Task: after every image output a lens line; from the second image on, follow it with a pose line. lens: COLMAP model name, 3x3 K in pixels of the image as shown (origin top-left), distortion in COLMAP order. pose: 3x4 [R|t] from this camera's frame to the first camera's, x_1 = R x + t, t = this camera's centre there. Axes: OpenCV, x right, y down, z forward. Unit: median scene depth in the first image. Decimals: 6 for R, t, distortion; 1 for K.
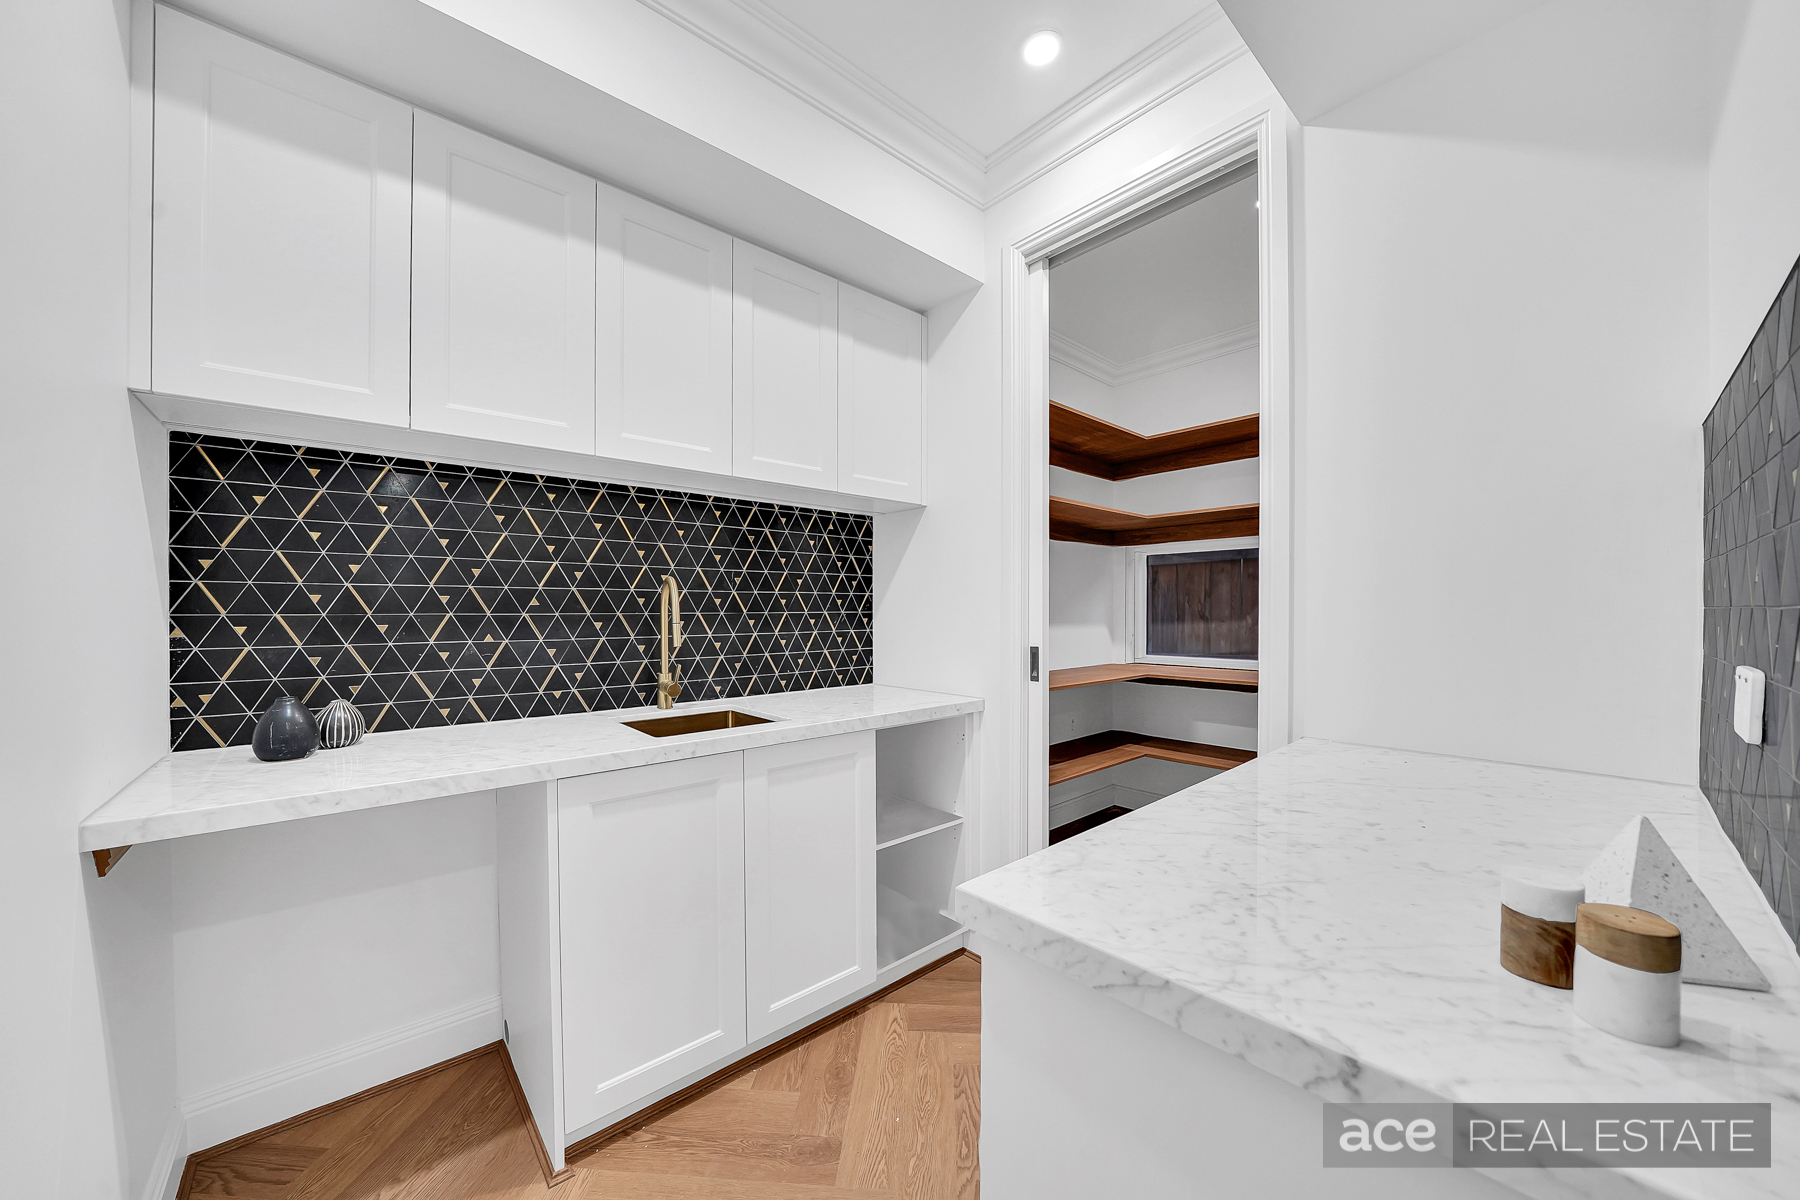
lens RADIAL K [[646.0, 0, 904.6], [0, 646.0, 608.7], [0, 0, 1]] dist [-0.019839, 0.000207]
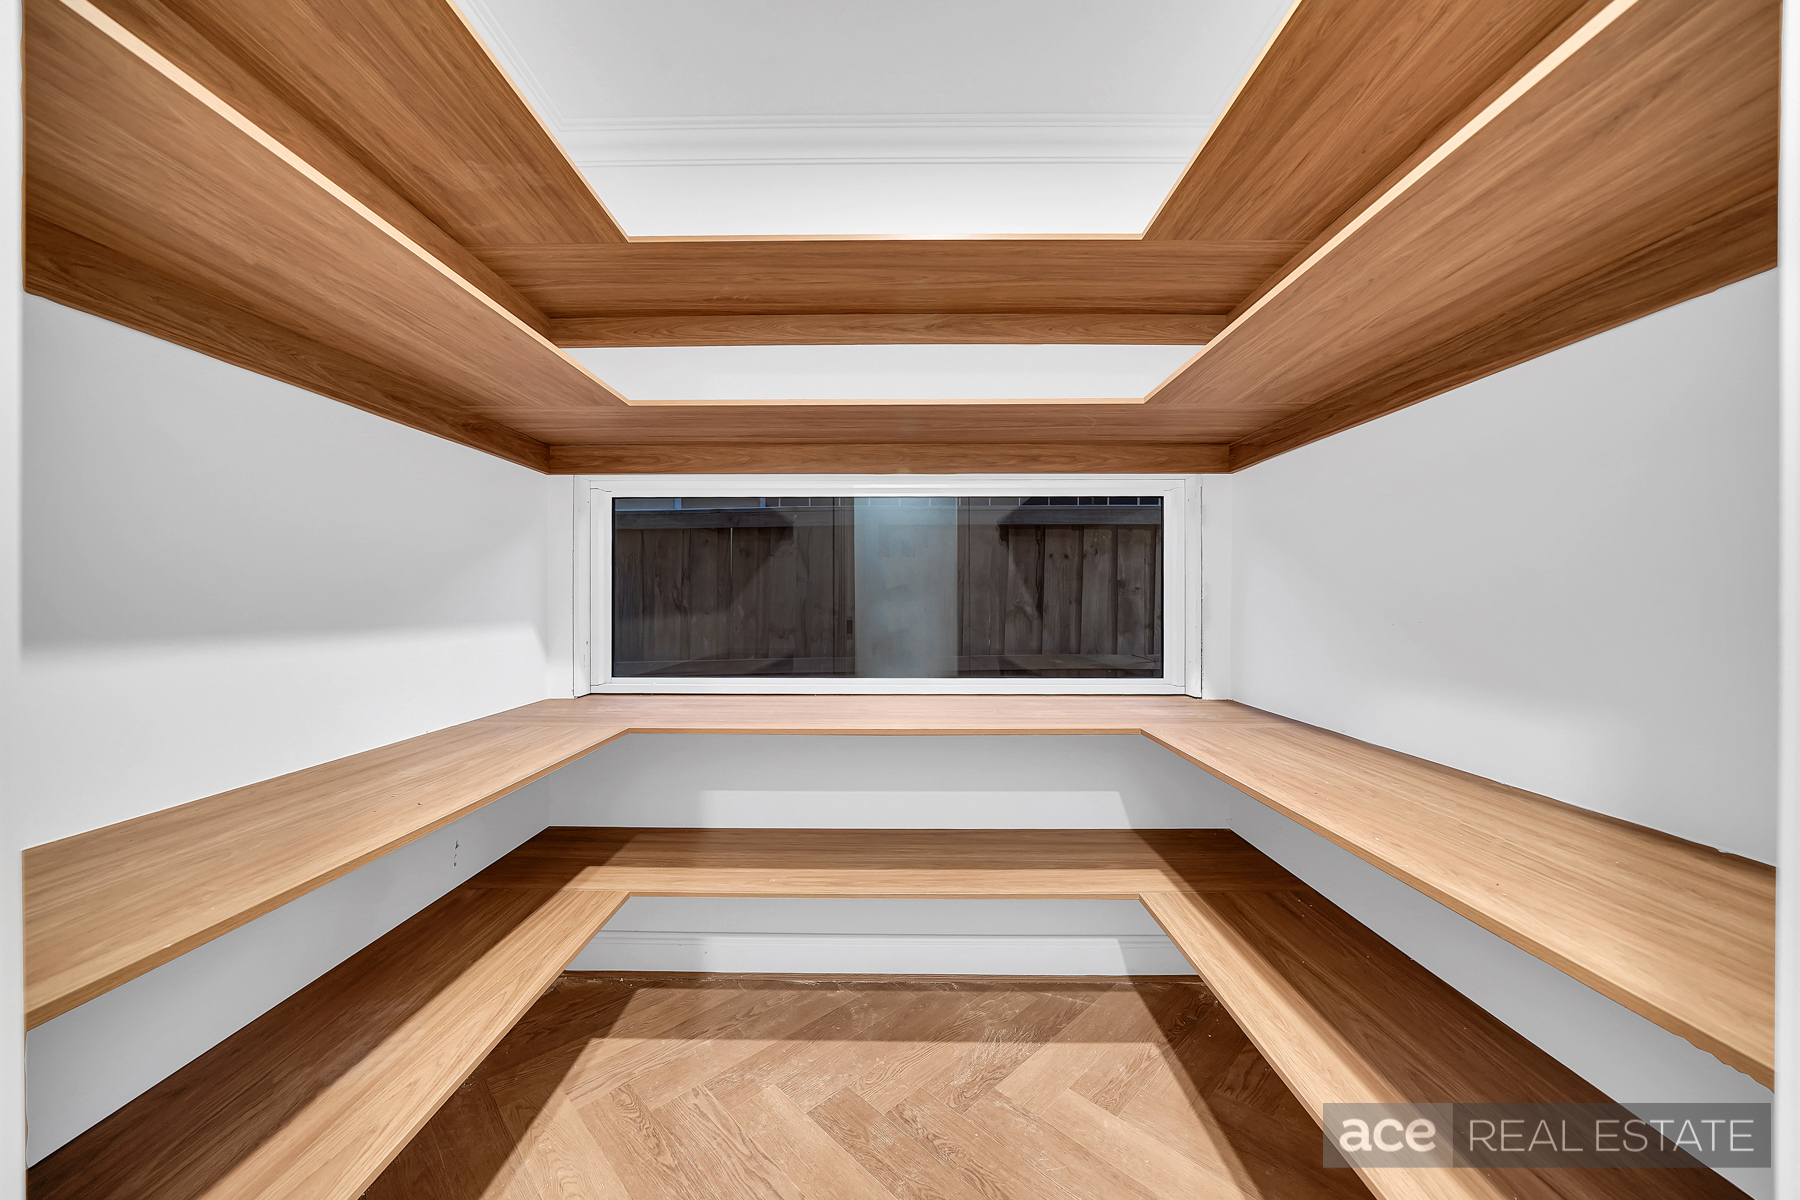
lens RADIAL K [[646.0, 0, 899.8], [0, 646.0, 600.5], [0, 0, 1]] dist [-0.019839, 0.000207]
pose [[0.673044, 0.004215, 0.739591, 0.106604], [-0.004687, 0.999988, -0.001434, 0.005439], [-0.739588, -0.002501, 0.673055, 0.354777]]
